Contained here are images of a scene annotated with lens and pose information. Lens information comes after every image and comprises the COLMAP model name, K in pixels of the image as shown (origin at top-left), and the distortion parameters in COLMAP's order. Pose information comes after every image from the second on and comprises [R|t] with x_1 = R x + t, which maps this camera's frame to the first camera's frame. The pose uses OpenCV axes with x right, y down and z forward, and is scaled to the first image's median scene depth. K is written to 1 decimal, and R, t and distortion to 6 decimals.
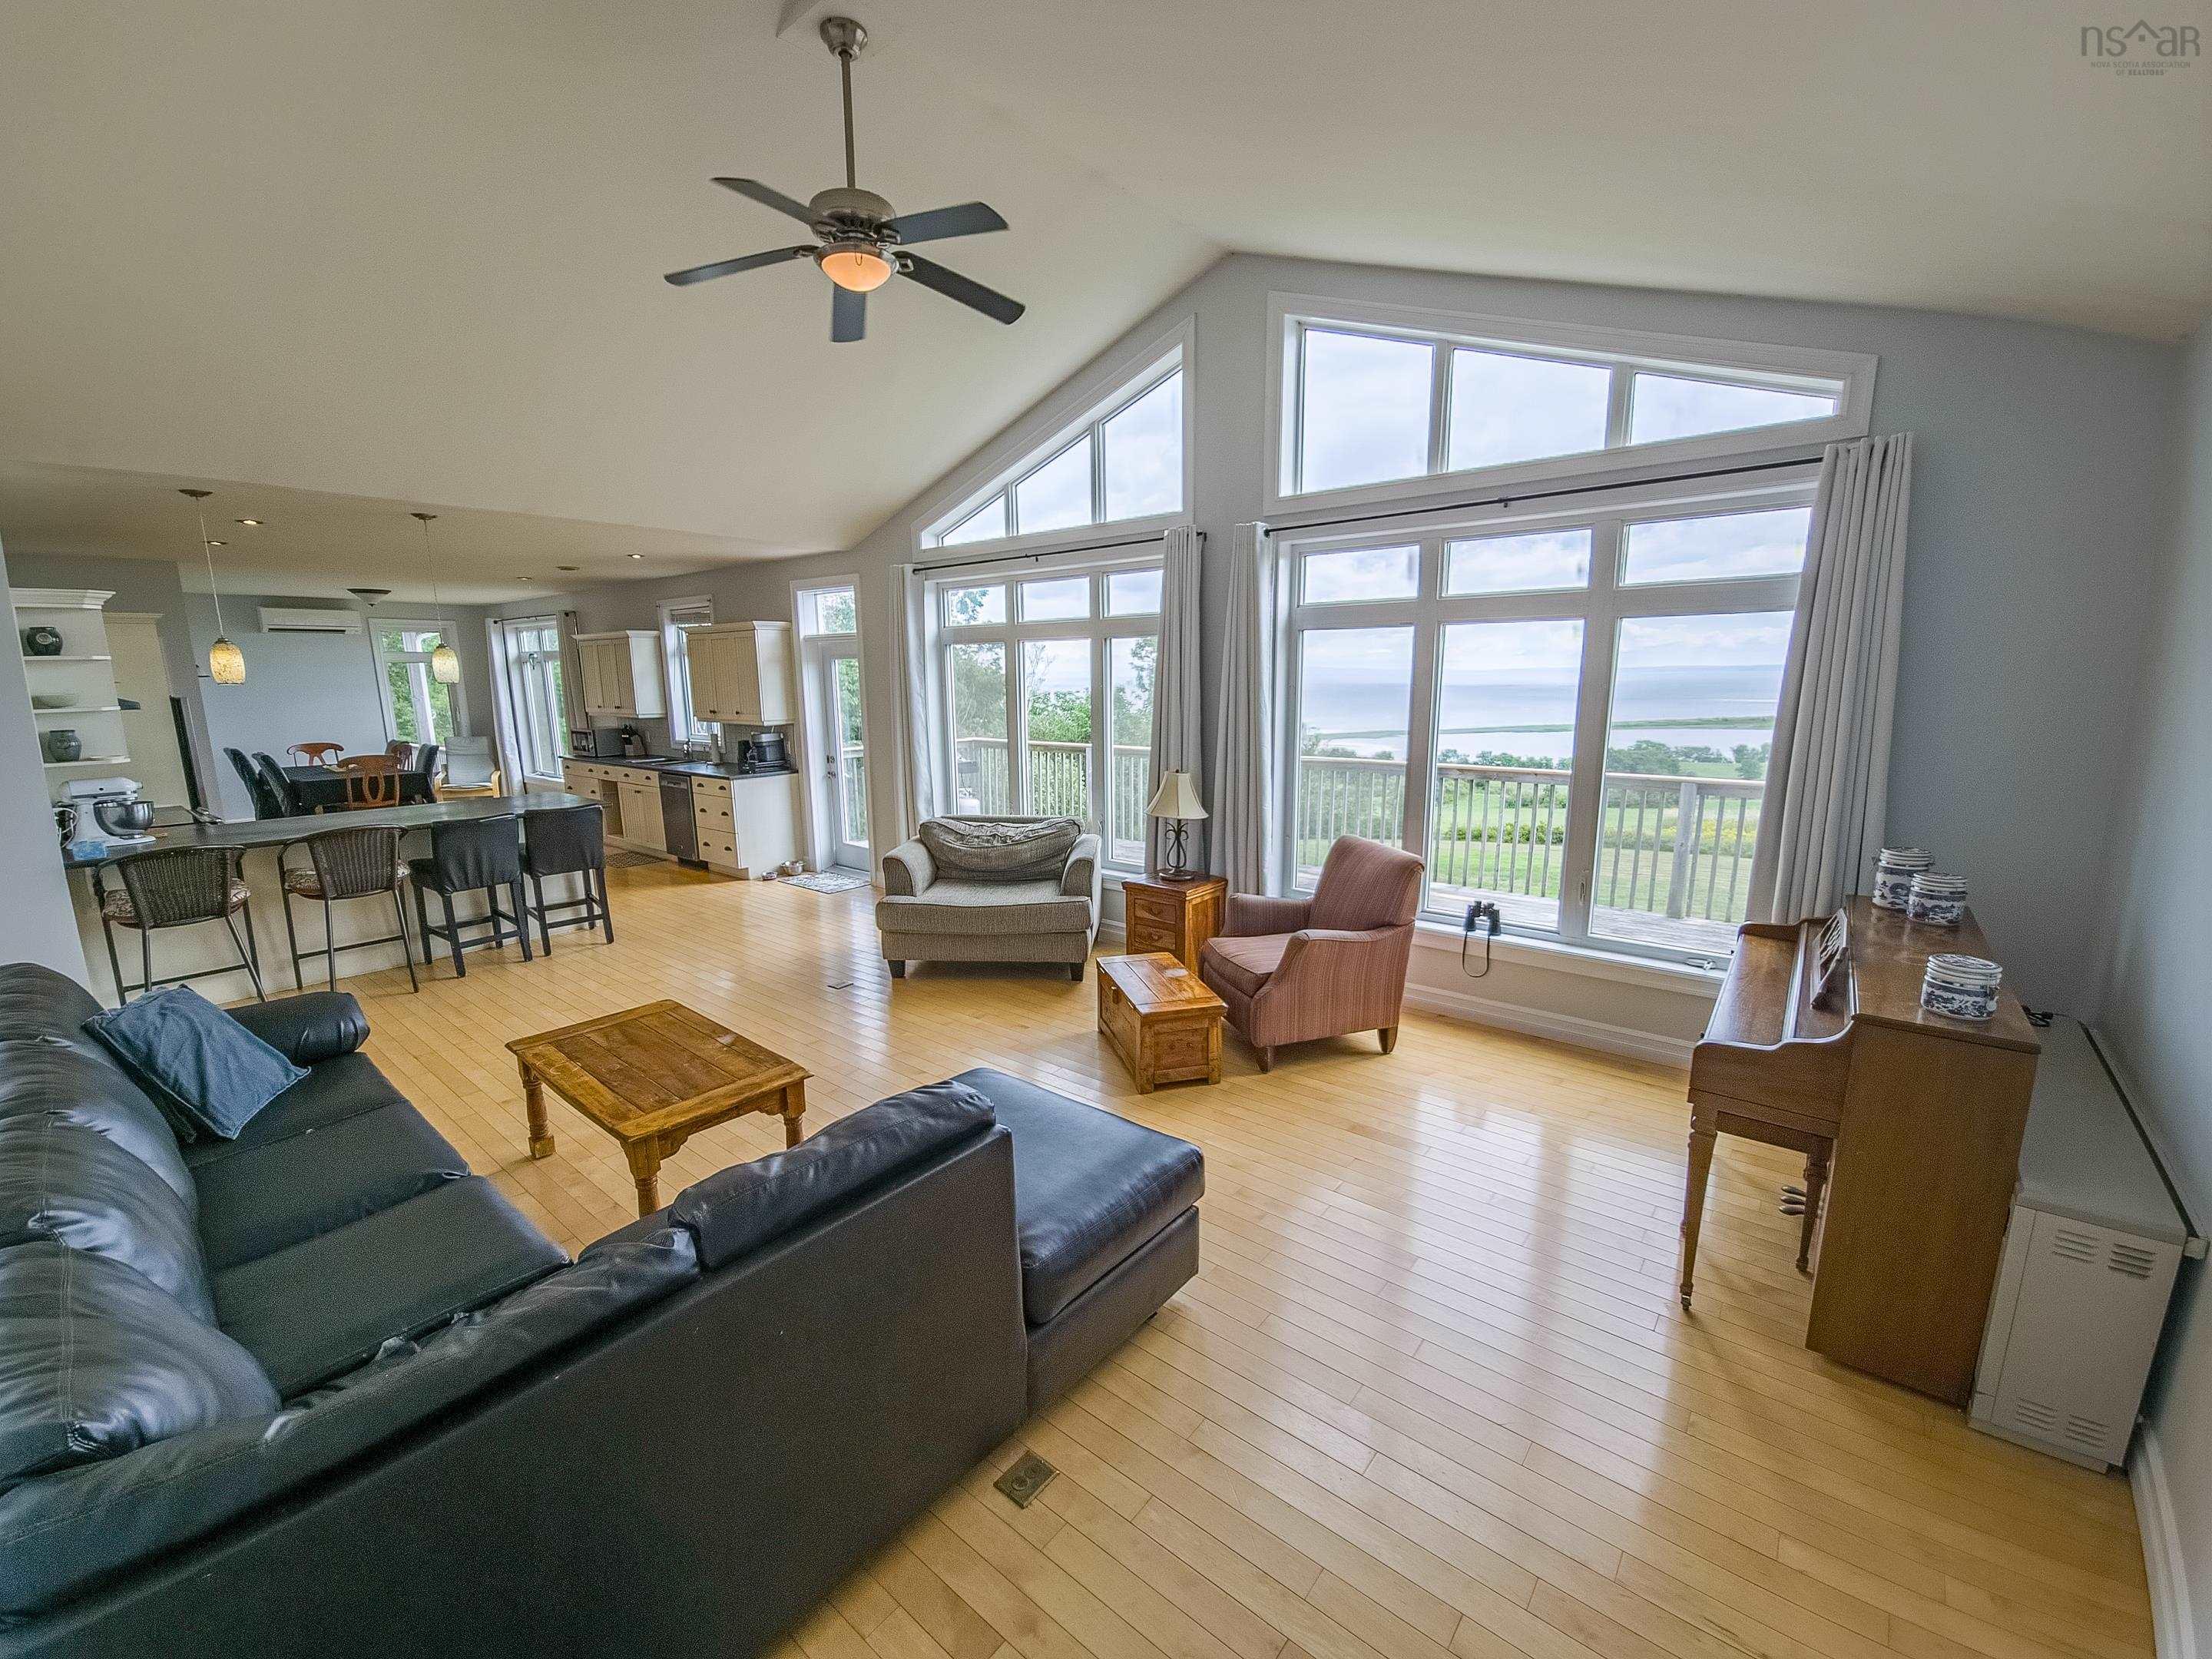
lens RADIAL K [[913.9, 0, 1104.5], [0, 913.9, 838.6], [0, 0, 1]] dist [0.002938, 0.000470]
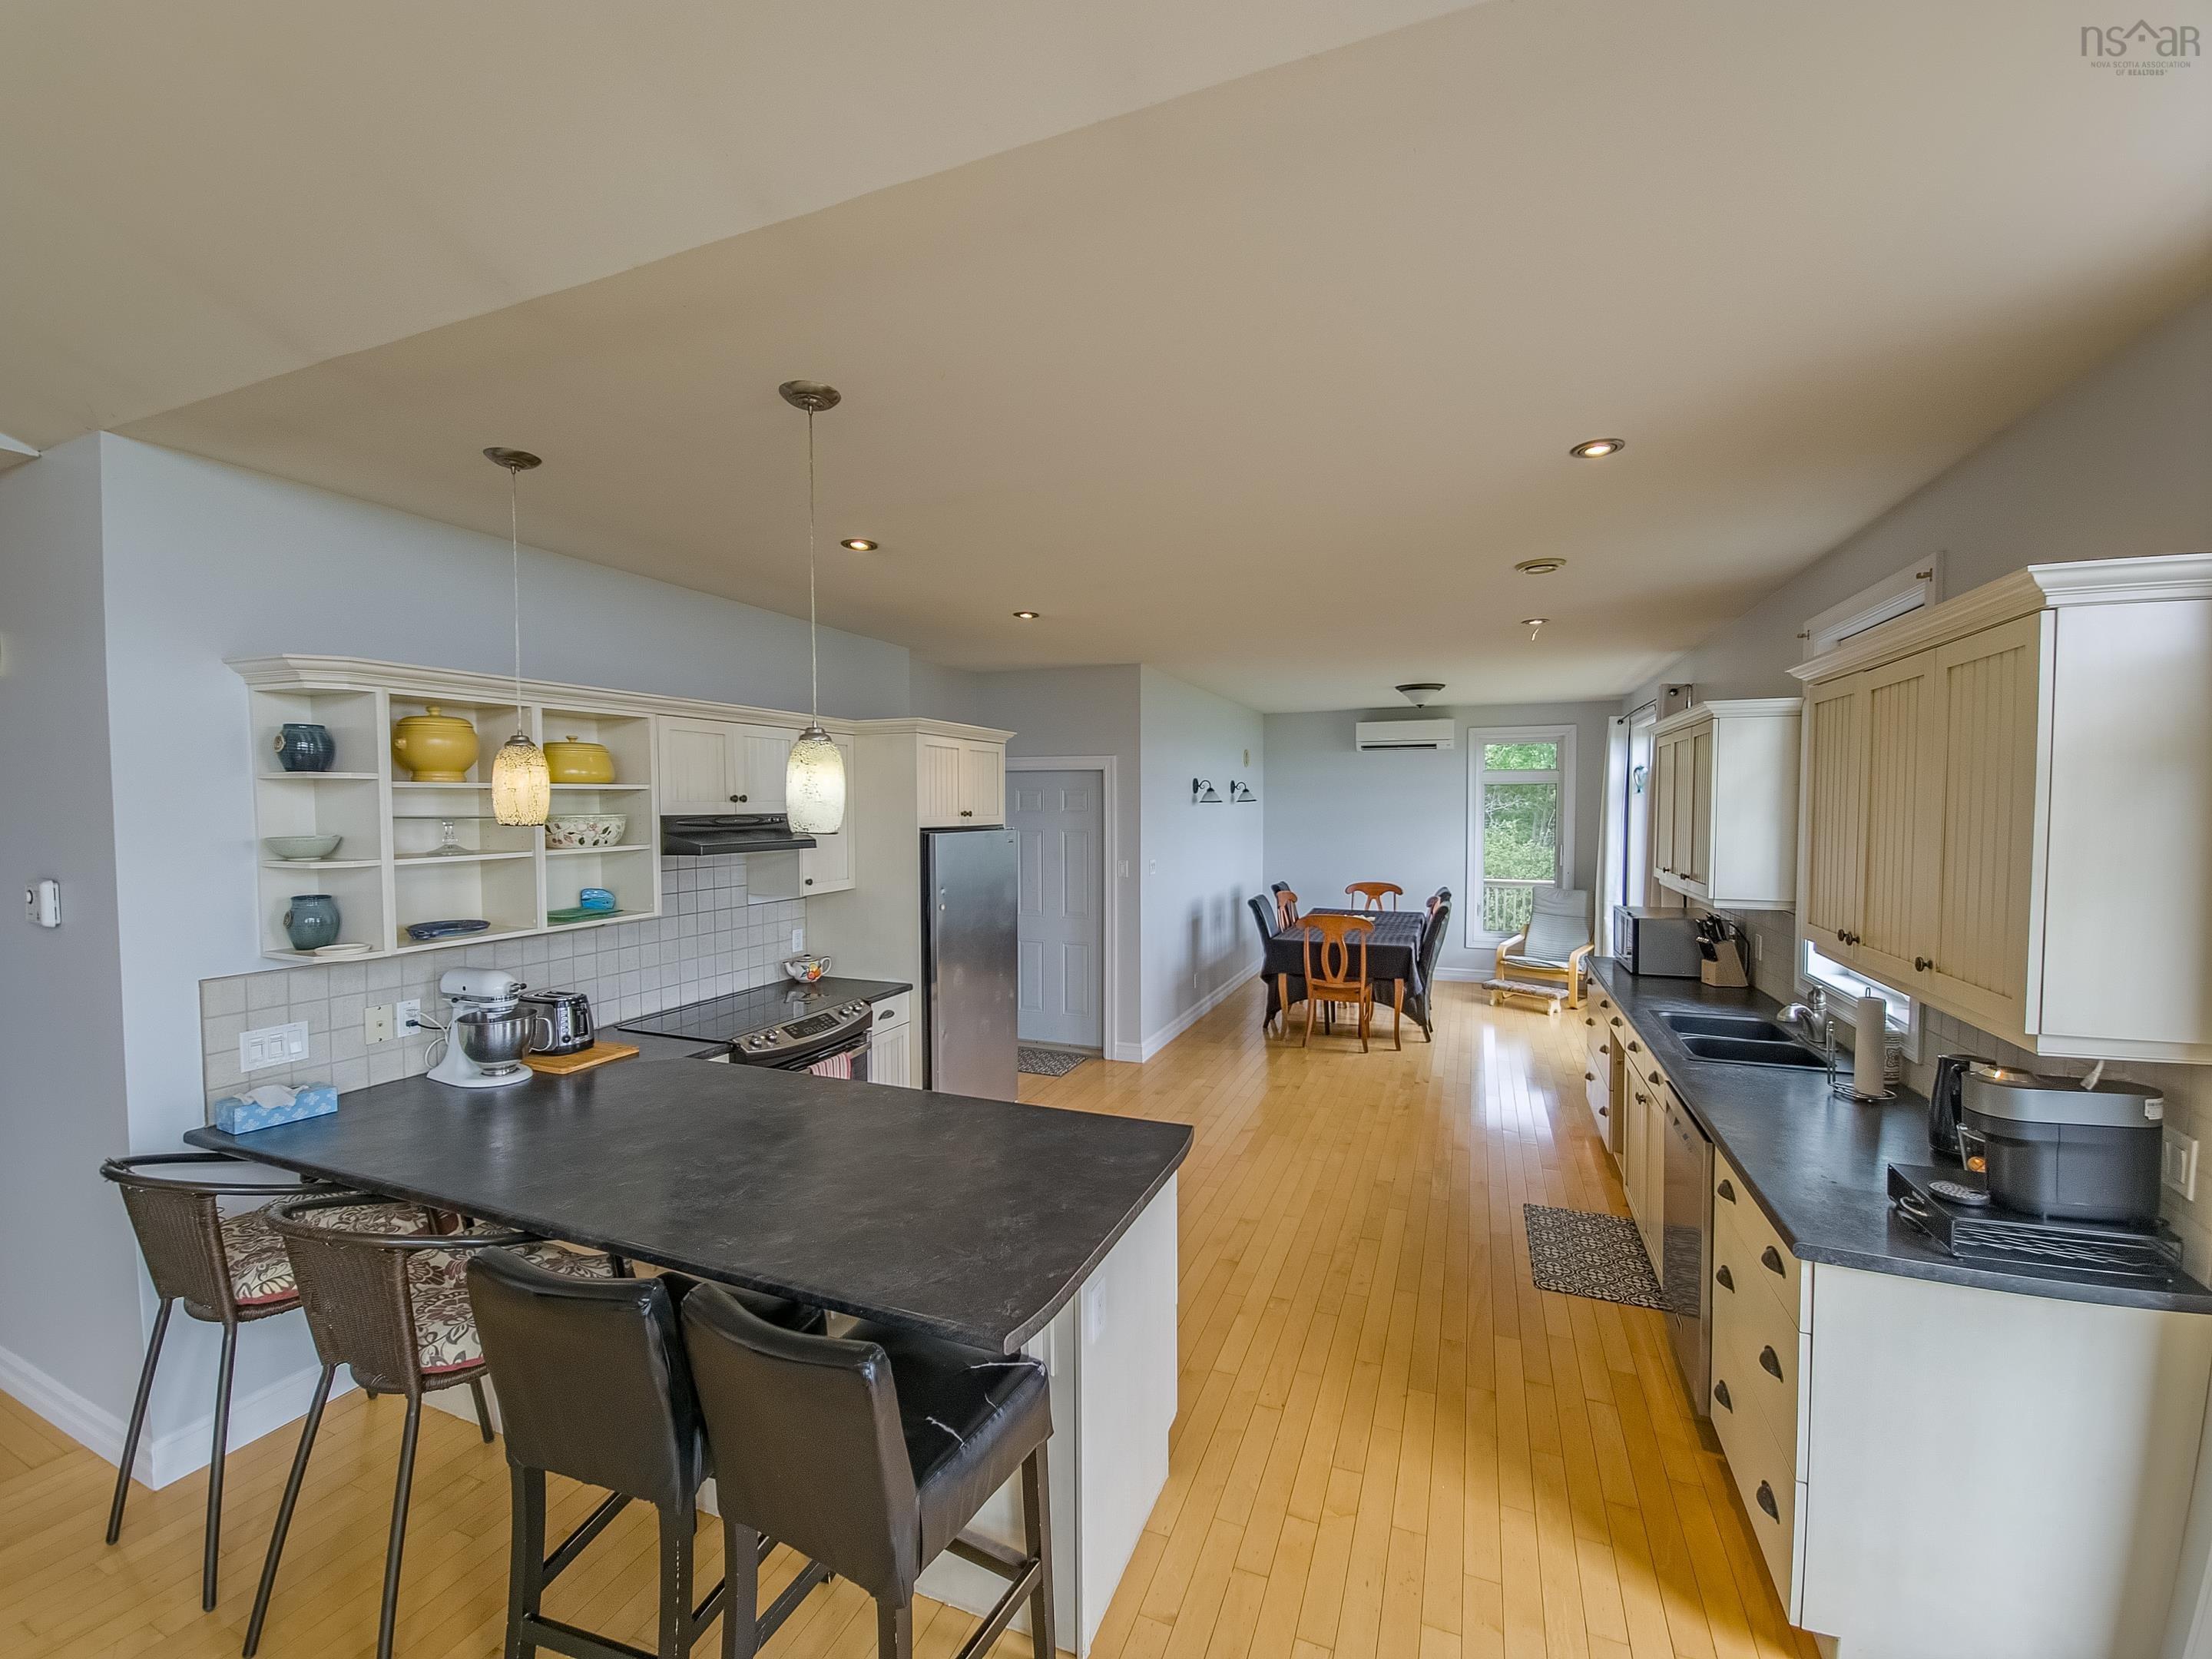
lens RADIAL K [[902.0, 0, 1135.6], [0, 902.0, 836.0], [0, 0, 1]] dist [0.000396, -0.011297]
pose [[0.322494, 0.044458, -0.945527, -0.324319], [-0.170533, 0.985281, -0.011838, -0.175780], [0.931083, 0.165061, 0.325328, 0.954230]]
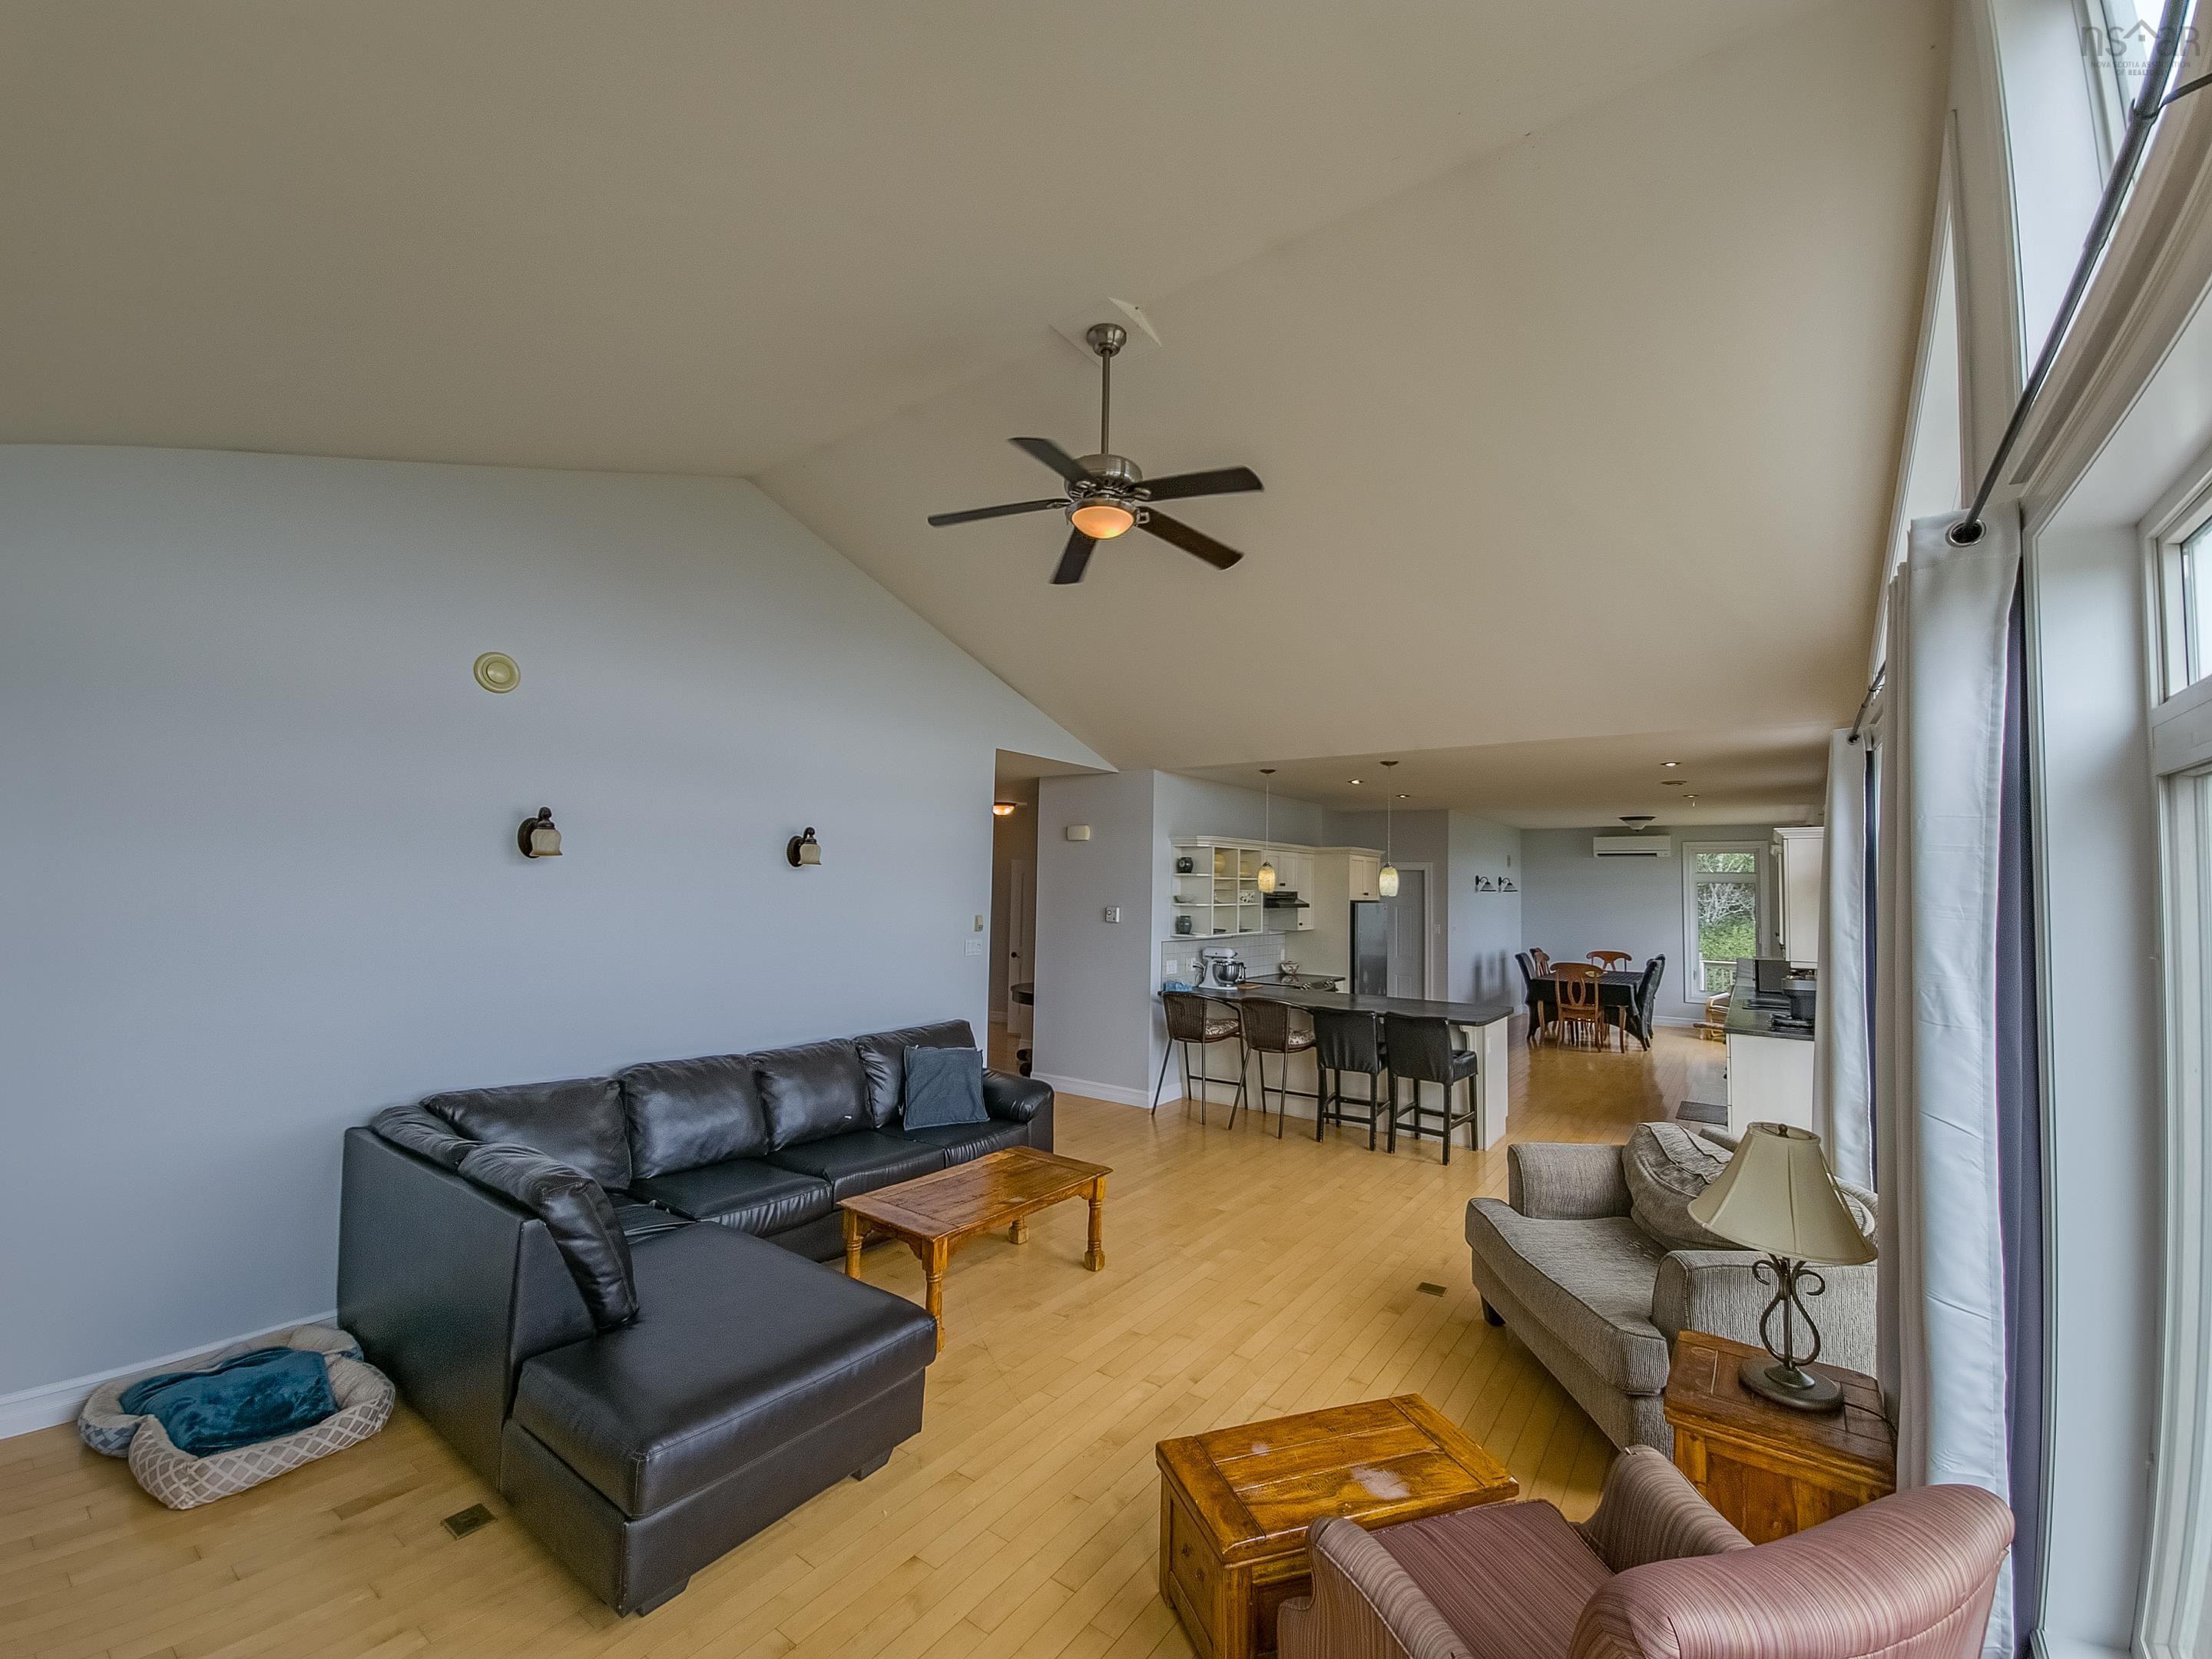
lens RADIAL K [[913.9, 0, 1104.5], [0, 913.9, 838.6], [0, 0, 1]] dist [0.002938, 0.000470]
pose [[0.061304, -0.041692, -0.997248, 0.414434], [-0.197282, 0.978910, -0.053053, -0.101041], [0.978428, 0.199992, 0.051786, 0.533898]]
